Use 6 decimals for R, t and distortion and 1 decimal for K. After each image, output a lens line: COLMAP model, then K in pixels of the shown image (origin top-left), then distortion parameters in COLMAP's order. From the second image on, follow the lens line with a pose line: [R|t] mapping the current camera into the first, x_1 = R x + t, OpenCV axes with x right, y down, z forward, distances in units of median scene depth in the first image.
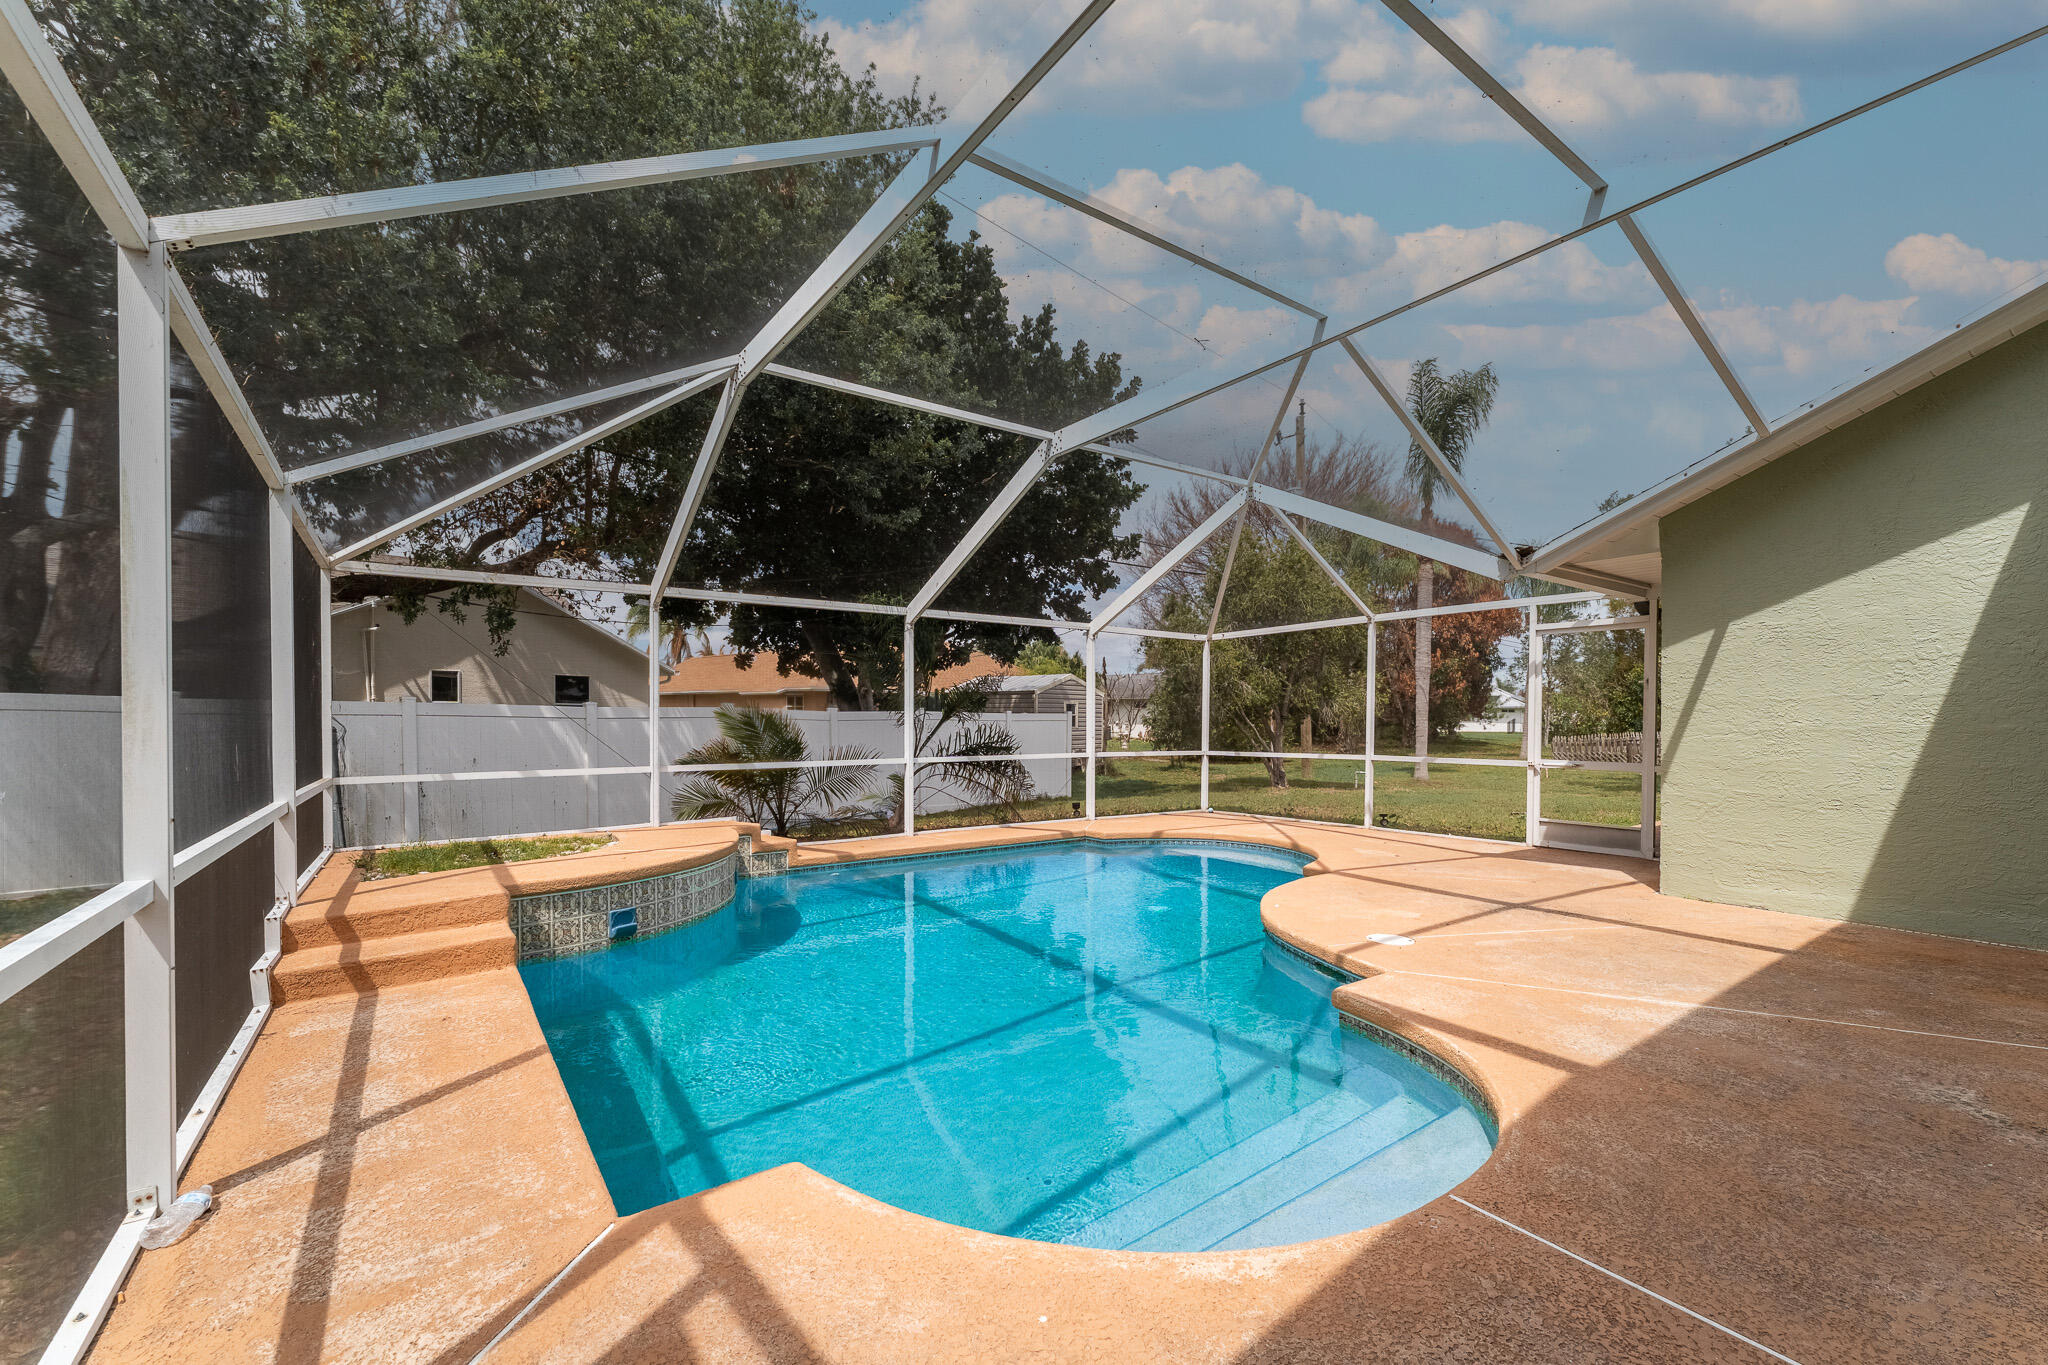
lens RADIAL K [[834.7, 0, 1044.4], [0, 834.7, 731.8], [0, 0, 1]] dist [0.001798, -0.001633]
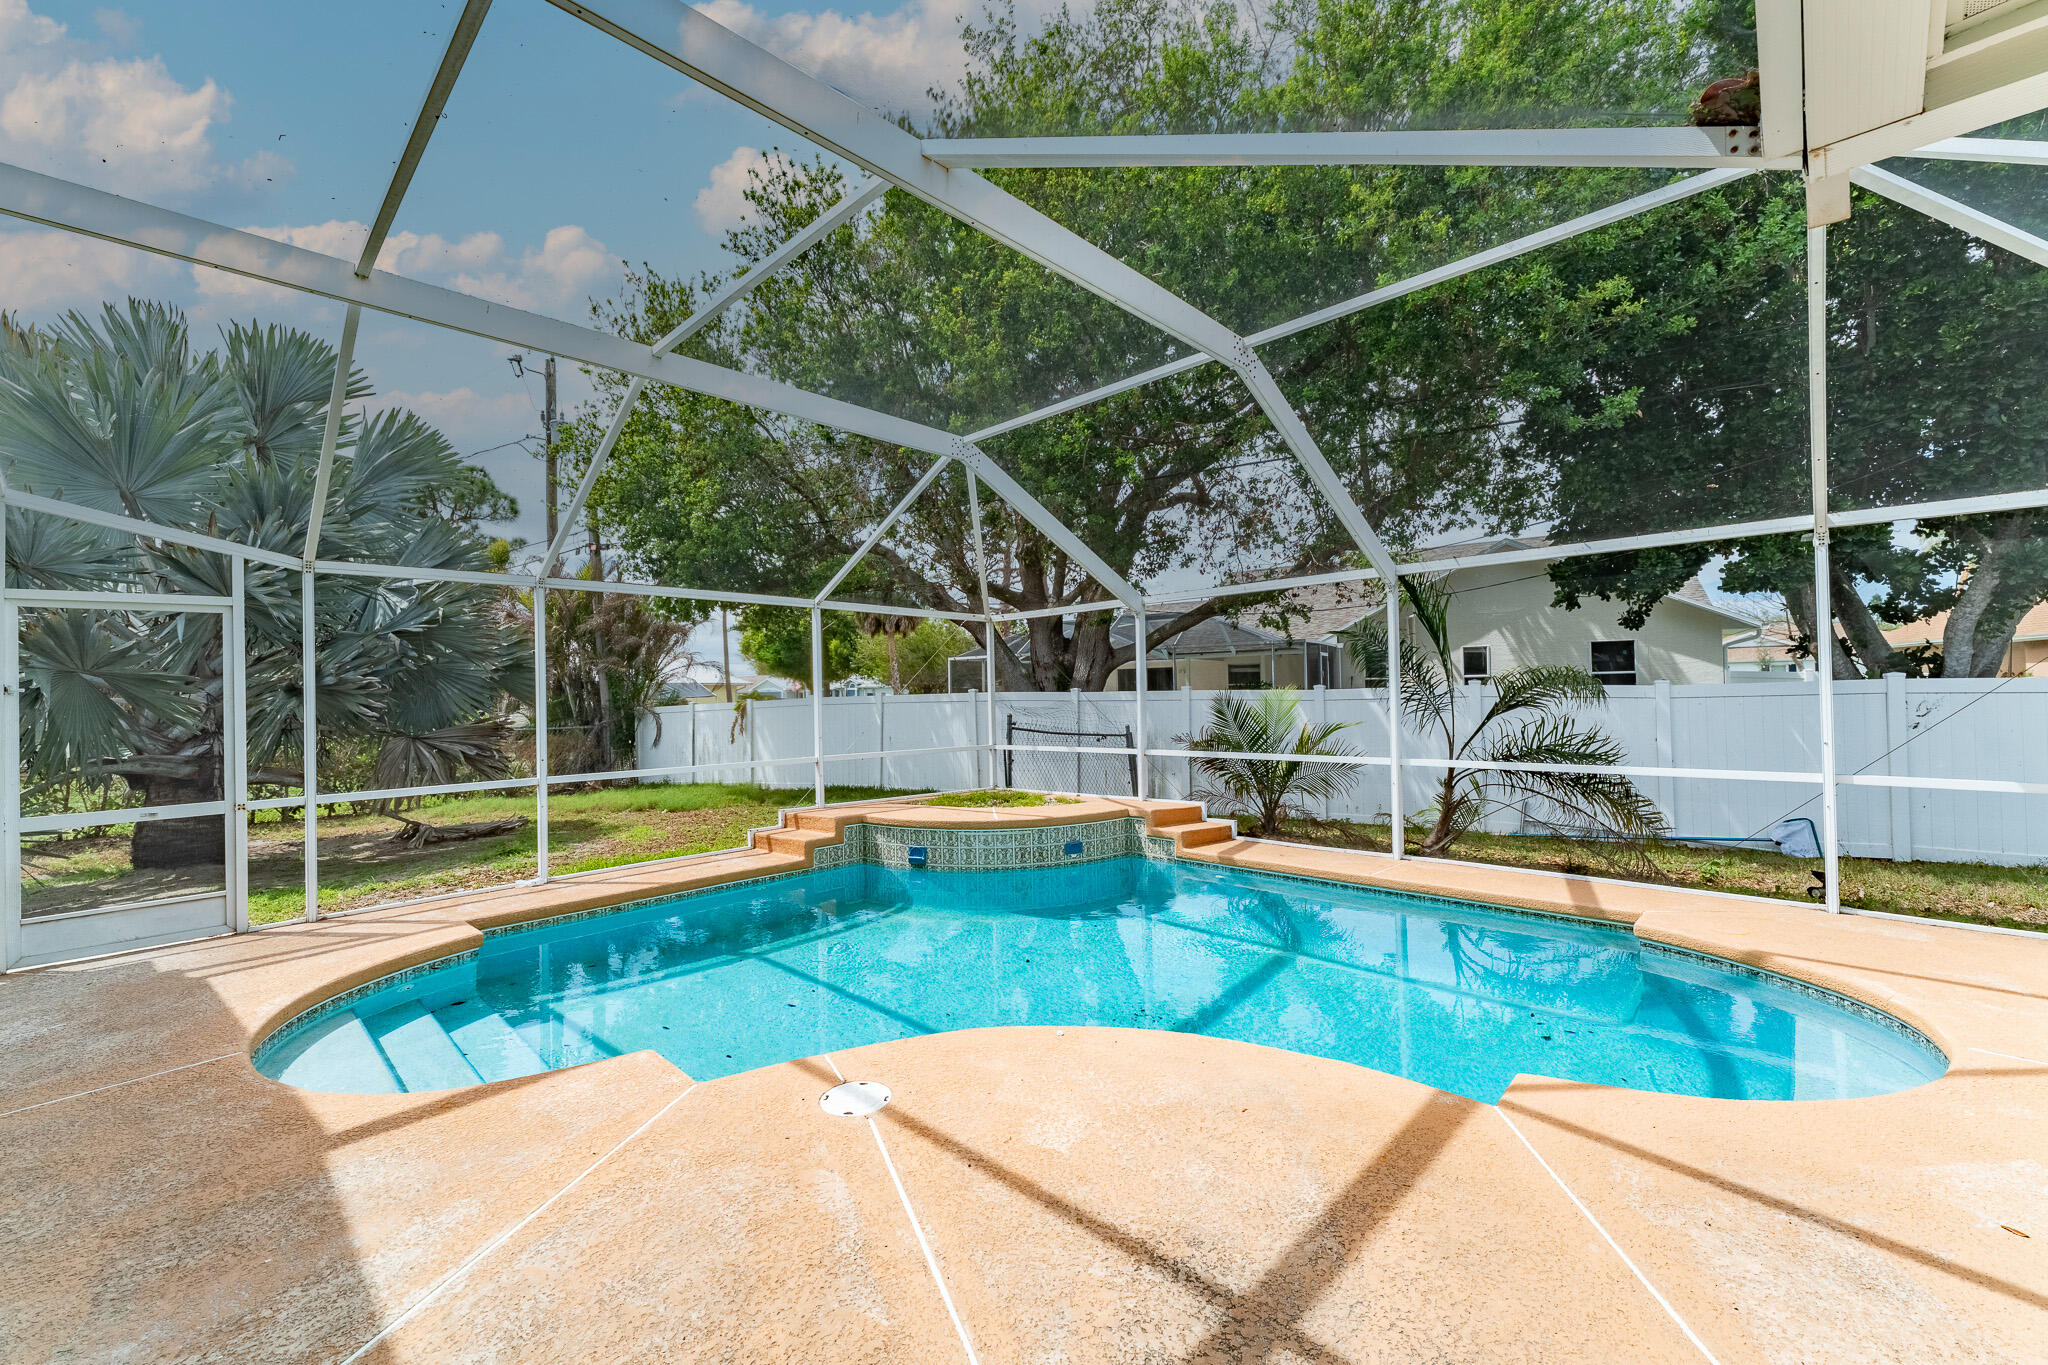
lens RADIAL K [[834.7, 0, 1013.6], [0, 834.7, 676.5], [0, 0, 1]] dist [0.001798, -0.001633]
pose [[0.158830, -0.024164, -0.987010, 1.286571], [0.005140, 0.999707, -0.023648, -0.066892], [0.987293, -0.001318, 0.158907, 1.221988]]
